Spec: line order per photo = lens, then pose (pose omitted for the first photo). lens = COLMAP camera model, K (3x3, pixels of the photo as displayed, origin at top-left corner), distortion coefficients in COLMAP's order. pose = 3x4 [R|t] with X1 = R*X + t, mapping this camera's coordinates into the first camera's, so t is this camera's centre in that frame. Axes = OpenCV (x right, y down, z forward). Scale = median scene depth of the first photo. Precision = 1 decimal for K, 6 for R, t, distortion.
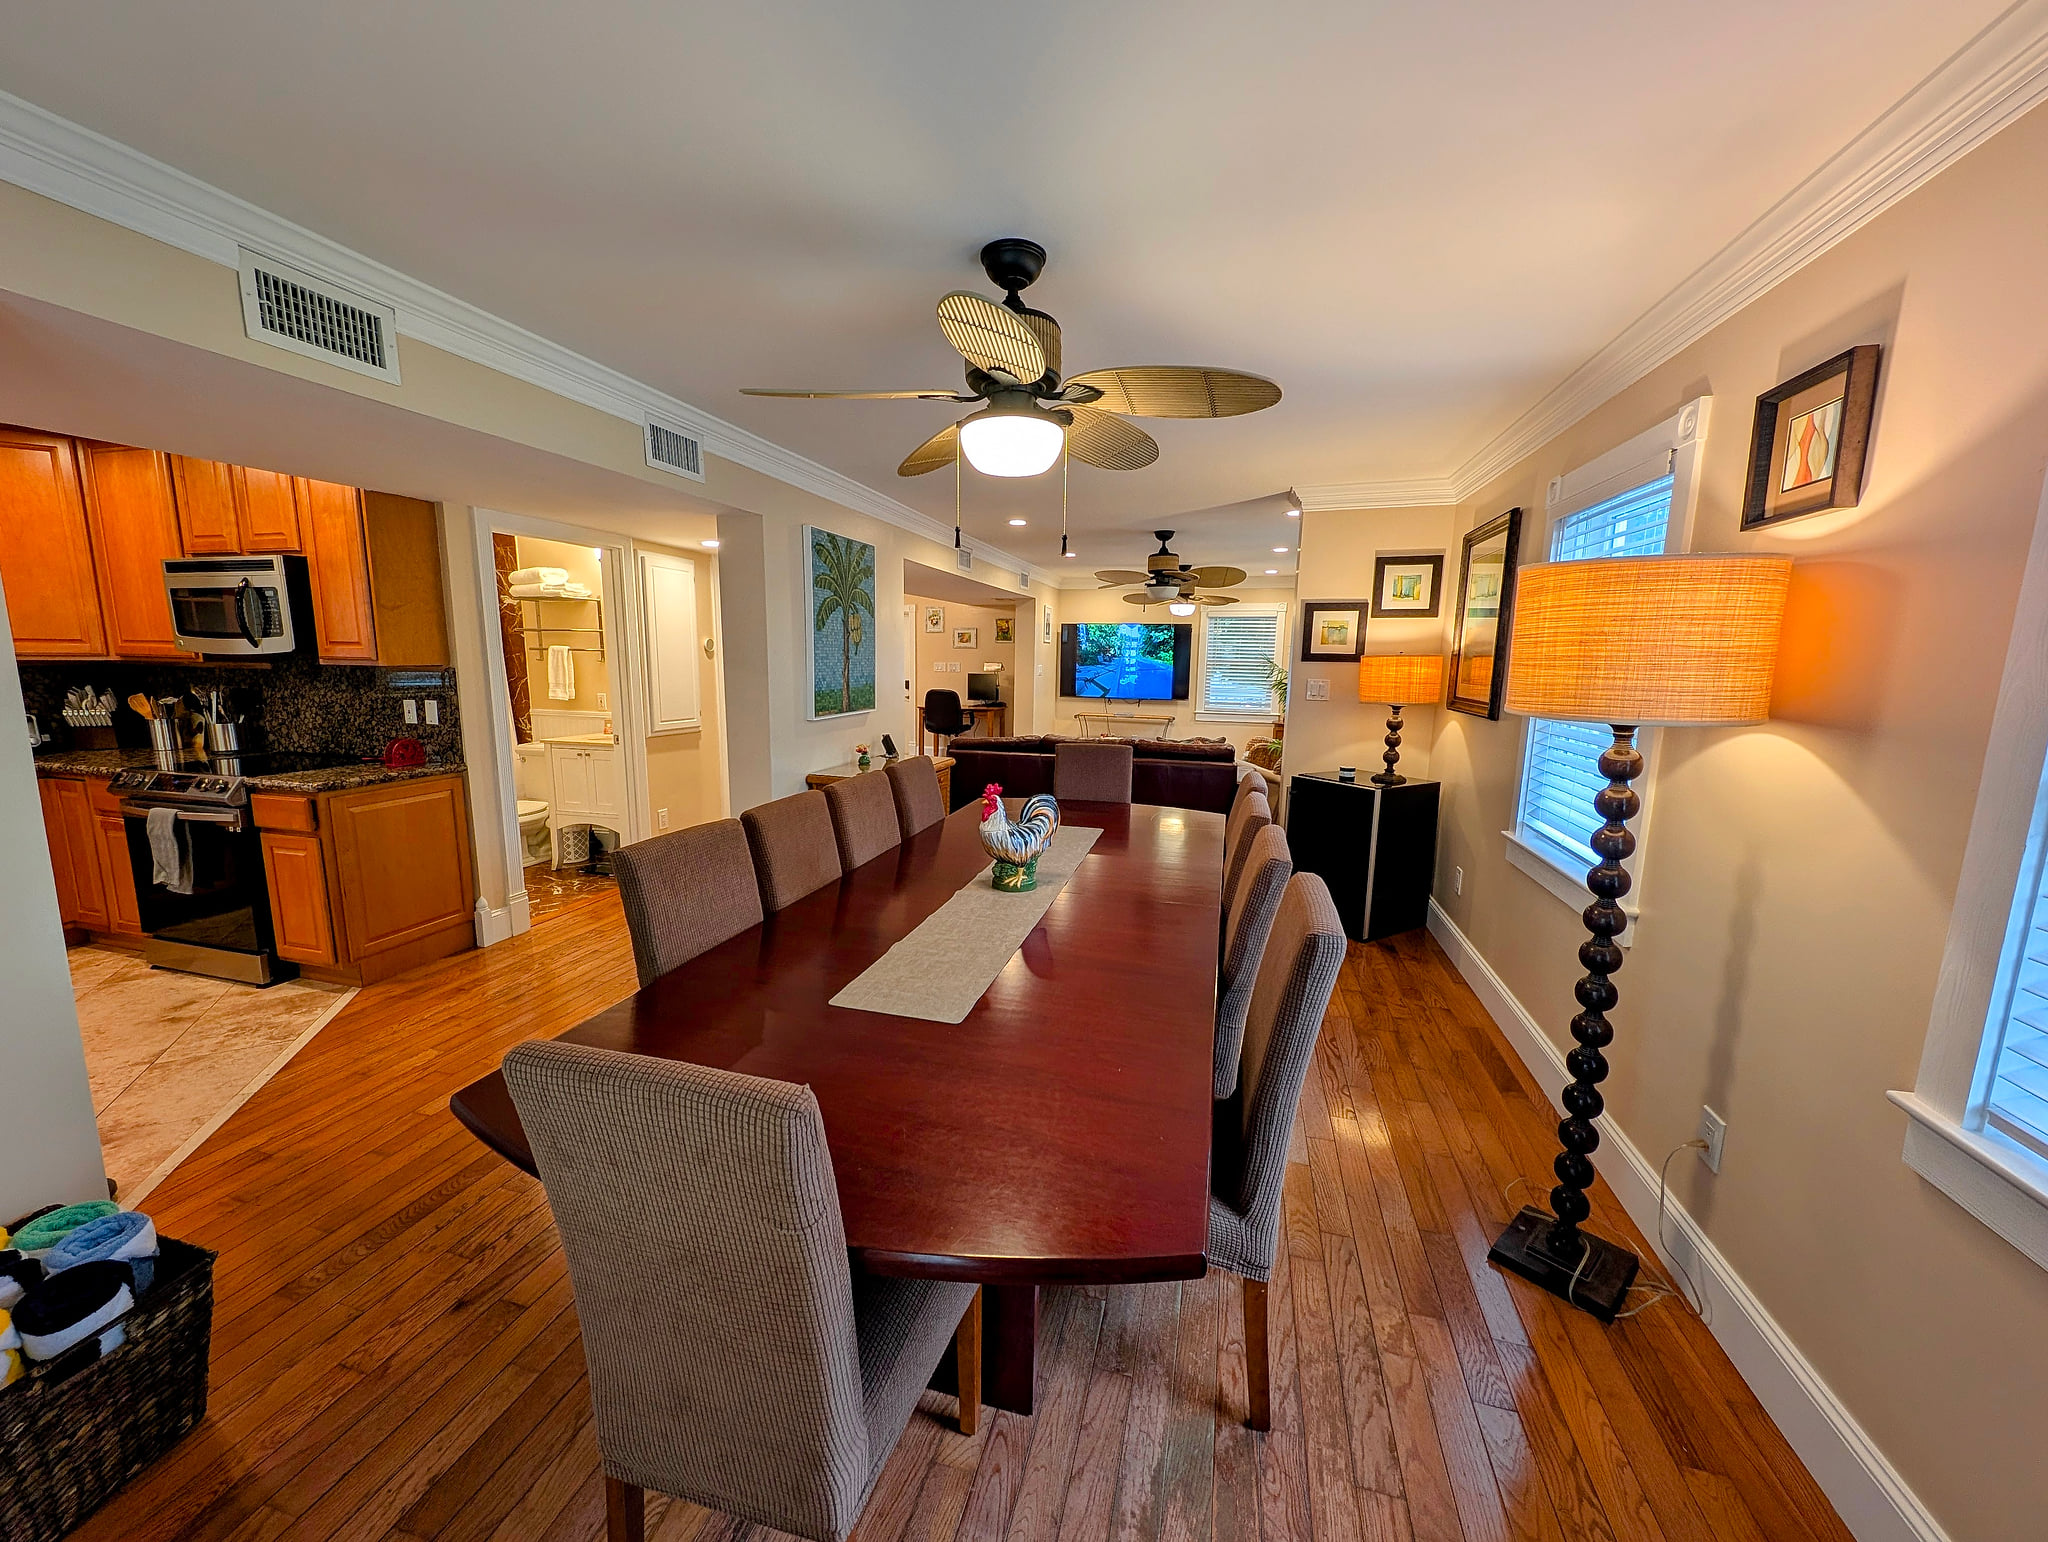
lens RADIAL K [[762.8, 0, 1029.5], [0, 762.8, 775.2], [0, 0, 1]] dist [0.000732, -0.002721]
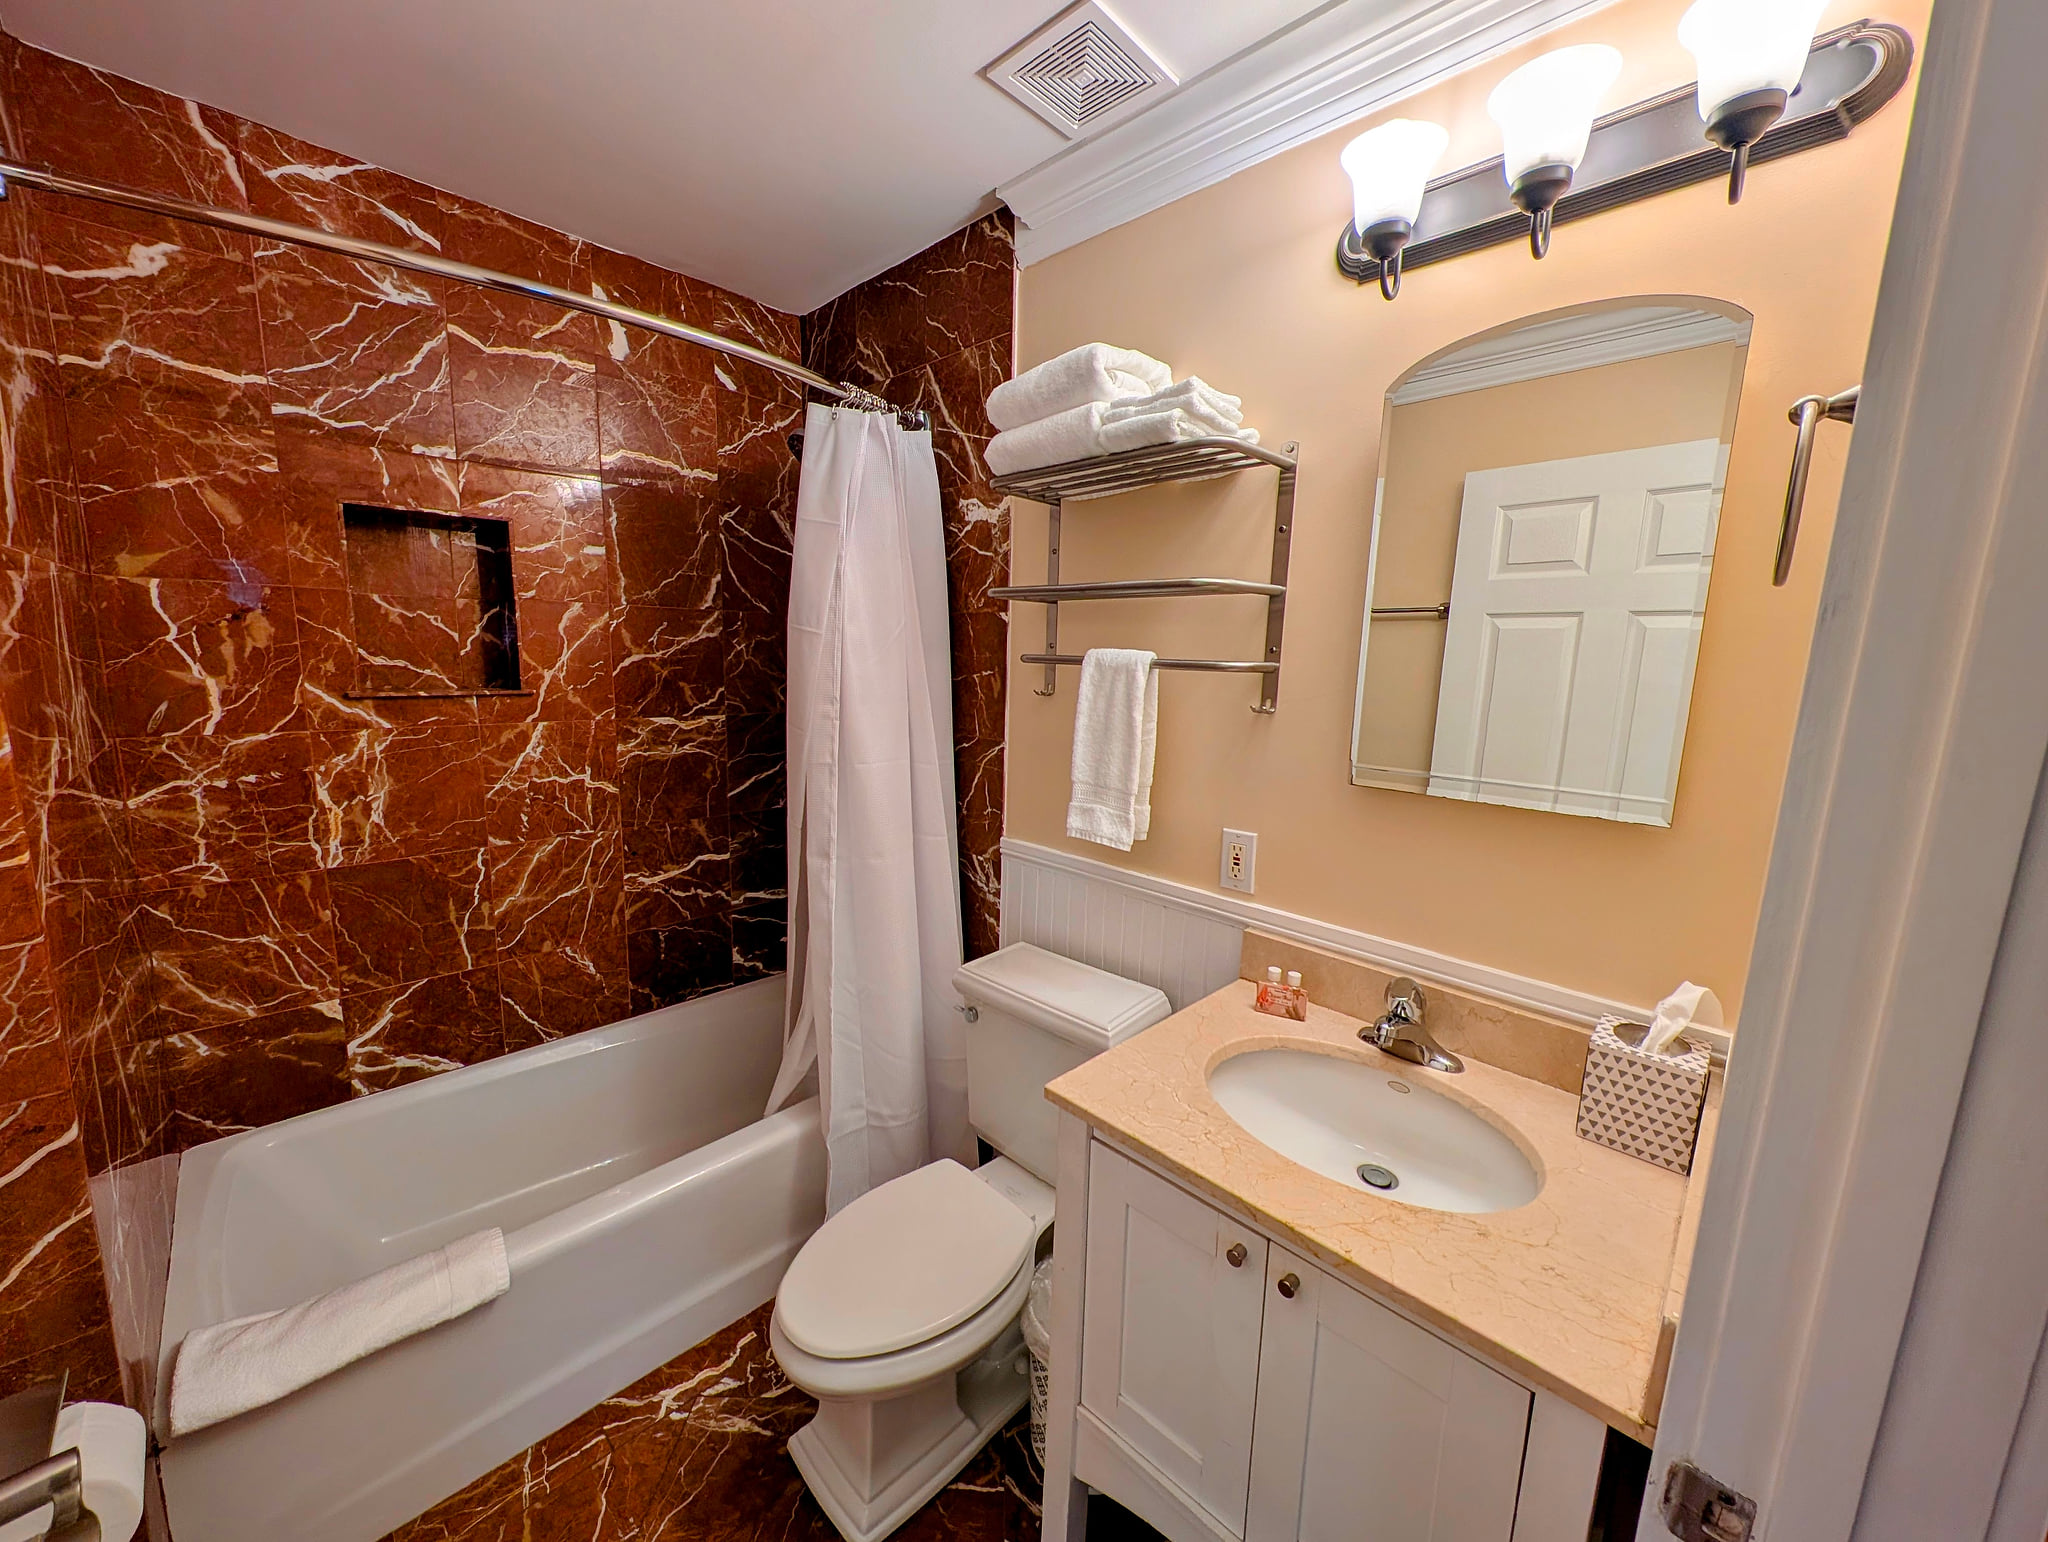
lens RADIAL K [[762.8, 0, 1029.5], [0, 762.8, 775.2], [0, 0, 1]] dist [0.000732, -0.002721]
pose [[0.873091, 0.084809, -0.480125, -0.507981], [-0.087987, 0.995994, 0.015932, -0.125783], [0.479553, 0.028335, 0.877055, 0.744068]]
